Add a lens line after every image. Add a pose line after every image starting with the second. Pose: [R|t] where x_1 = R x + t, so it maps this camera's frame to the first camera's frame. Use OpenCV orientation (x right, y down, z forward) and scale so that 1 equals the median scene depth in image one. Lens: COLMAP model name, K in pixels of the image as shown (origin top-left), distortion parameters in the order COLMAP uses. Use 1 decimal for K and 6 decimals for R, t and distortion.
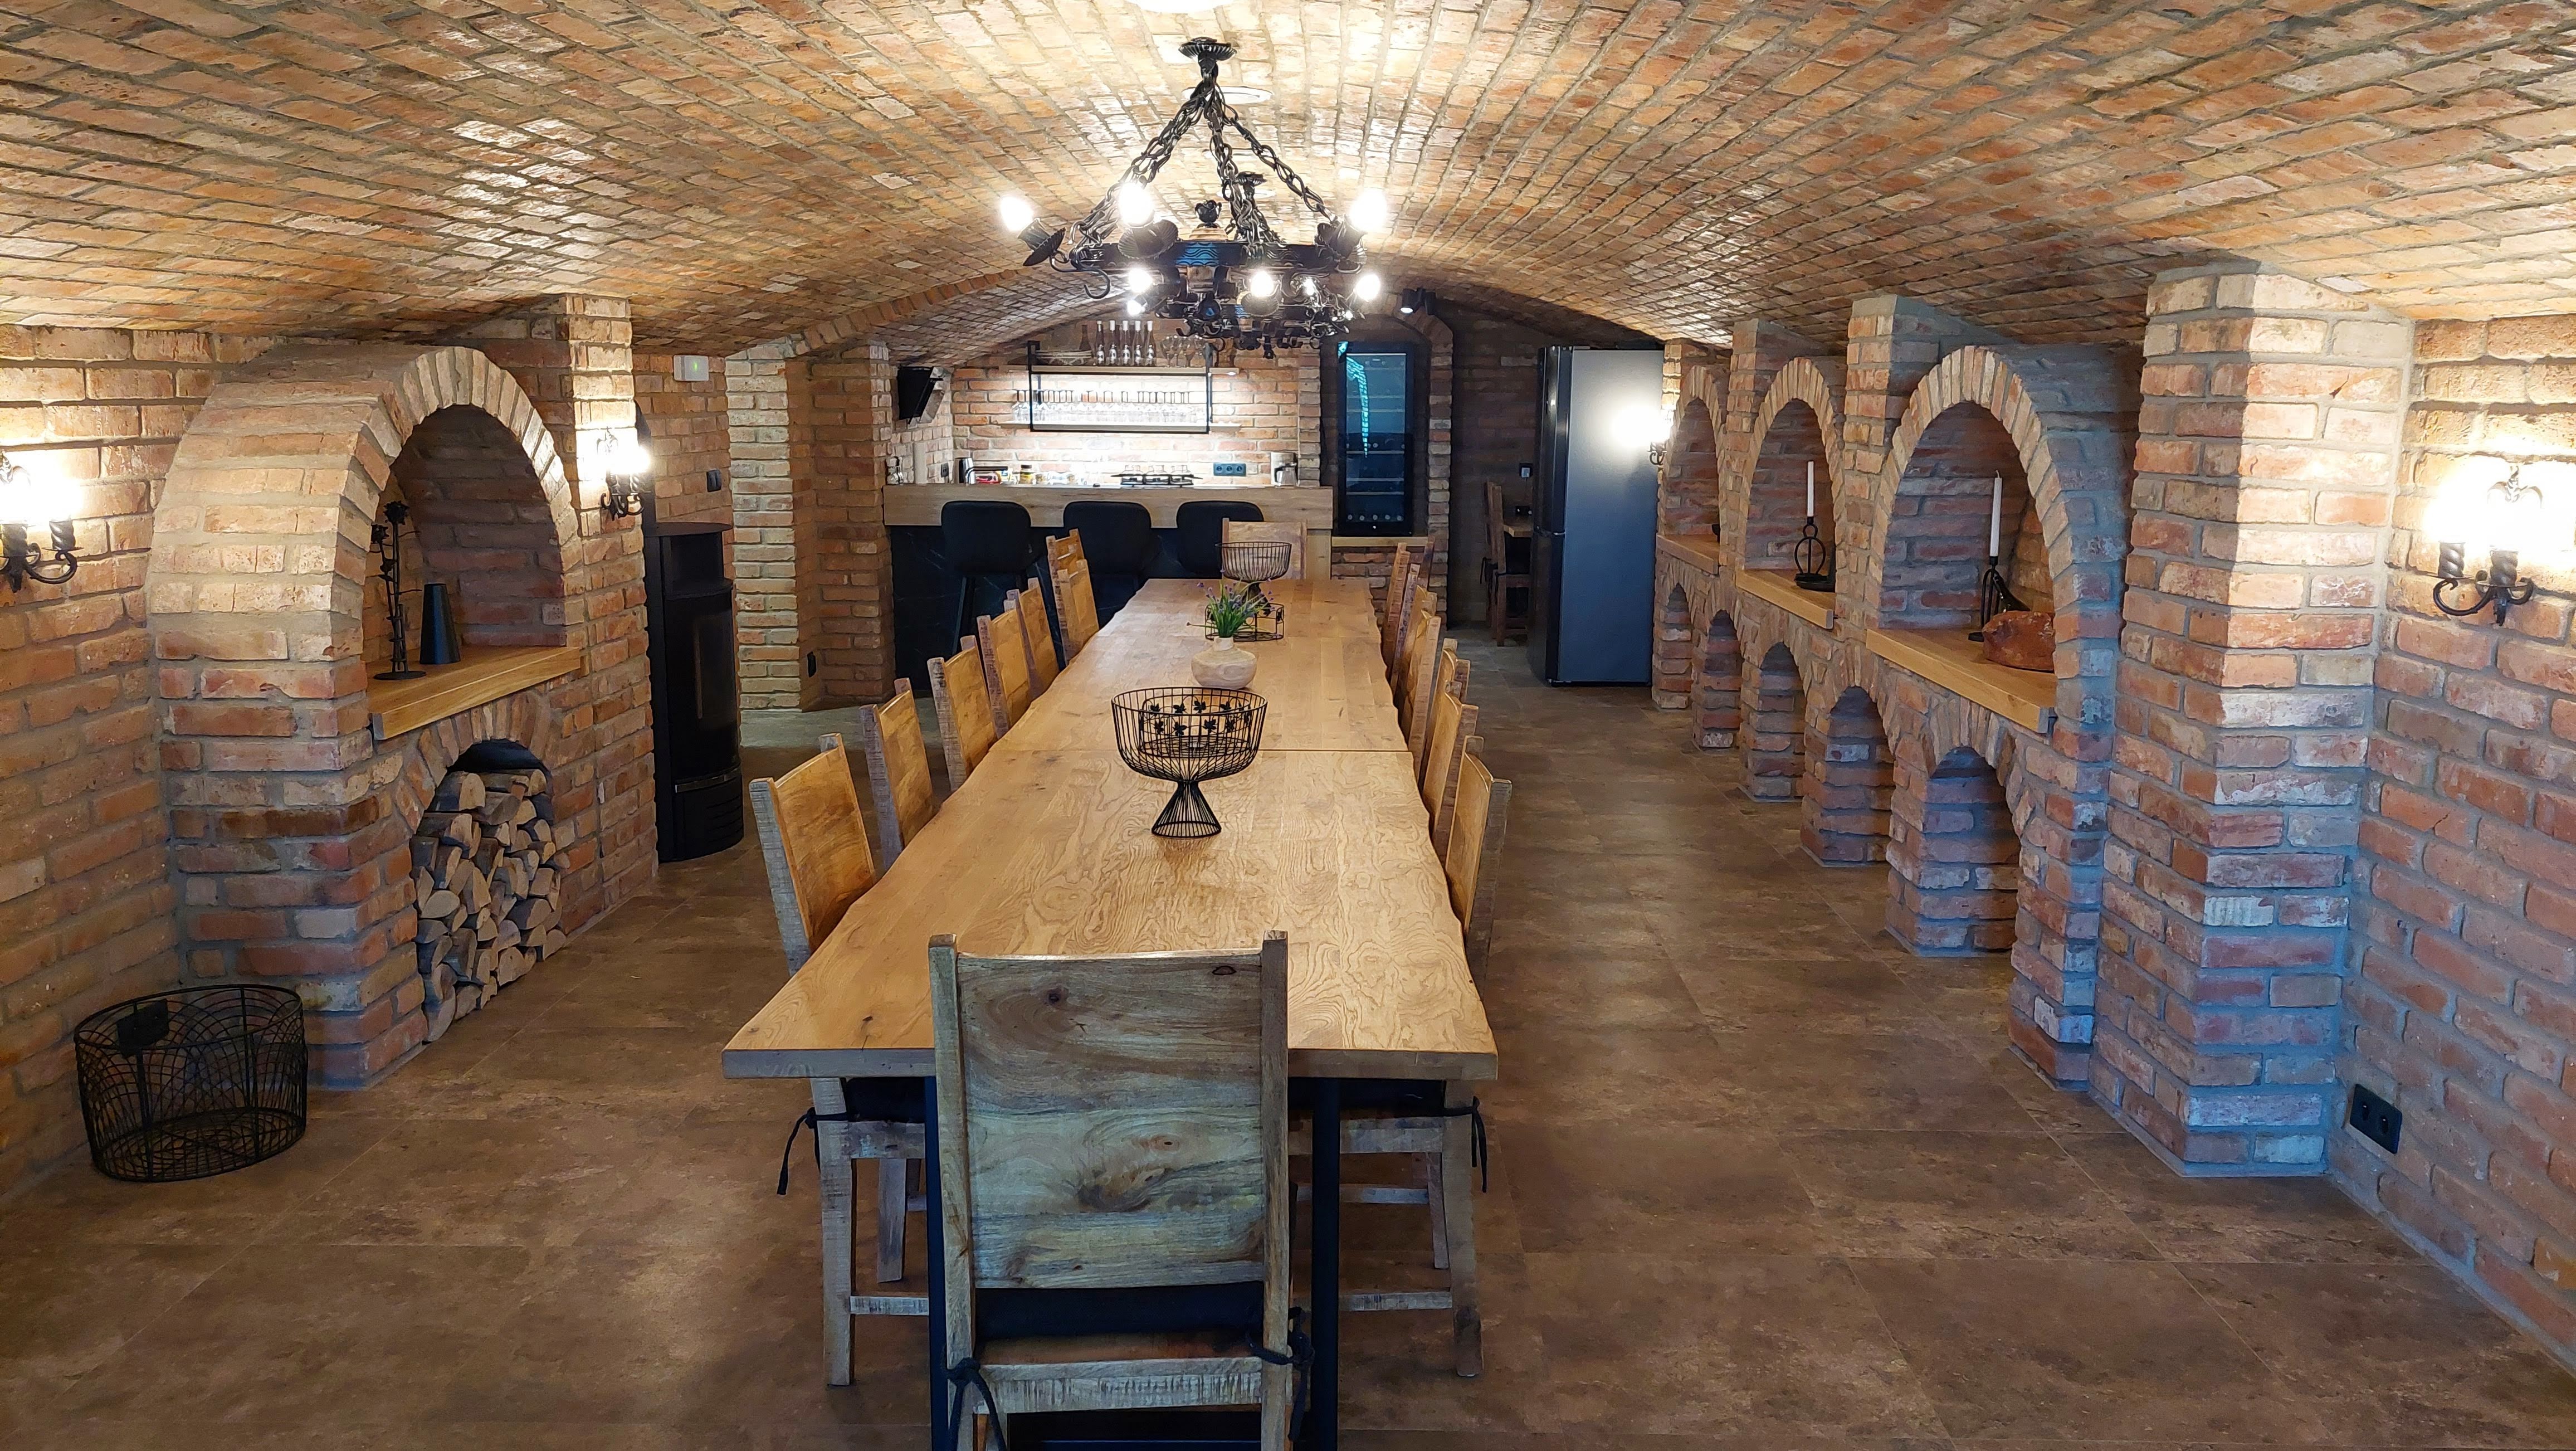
lens RADIAL K [[1864.7, 0, 1288.4], [0, 1864.7, 721.8], [0, 0, 1]] dist [0.079898, -0.068773]
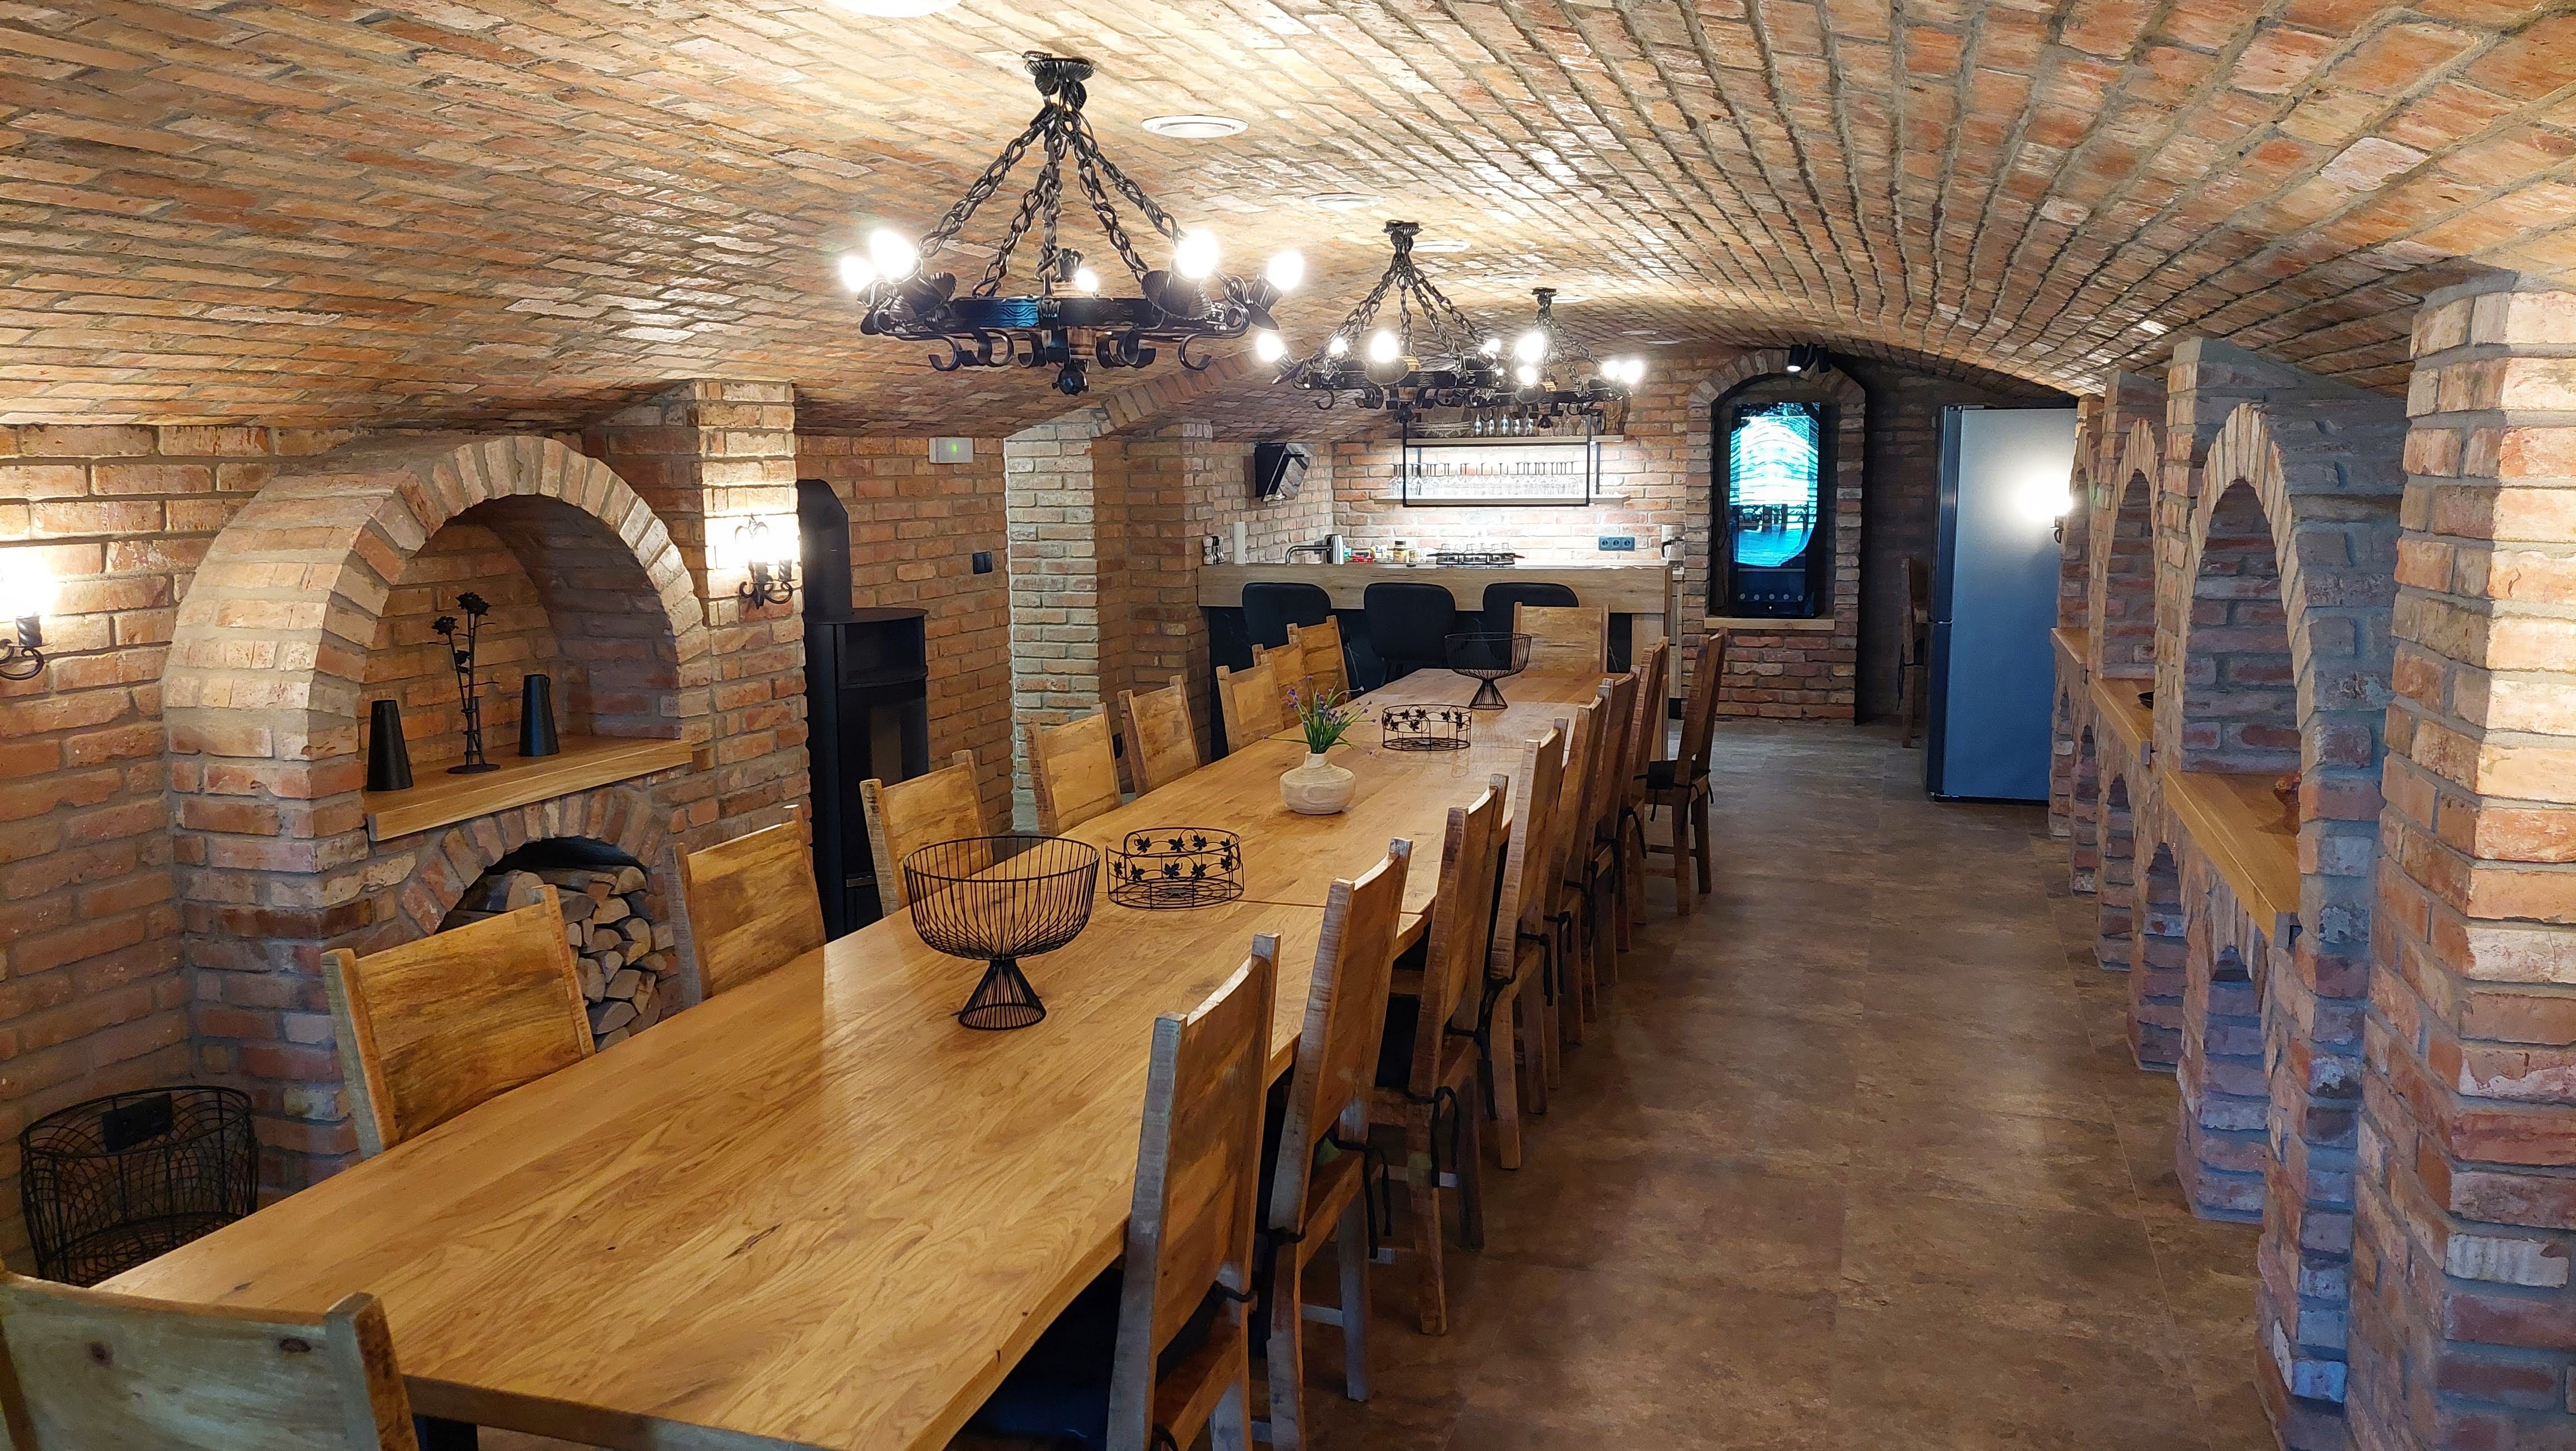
lens RADIAL K [[1864.7, 0, 1266.6], [0, 1864.7, 721.9], [0, 0, 1]] dist [0.079898, -0.068773]
pose [[0.955925, 0.030045, -0.292070, 0.208041], [-0.040272, 0.998766, -0.029063, -0.036475], [0.290836, 0.039545, 0.955955, 0.178835]]
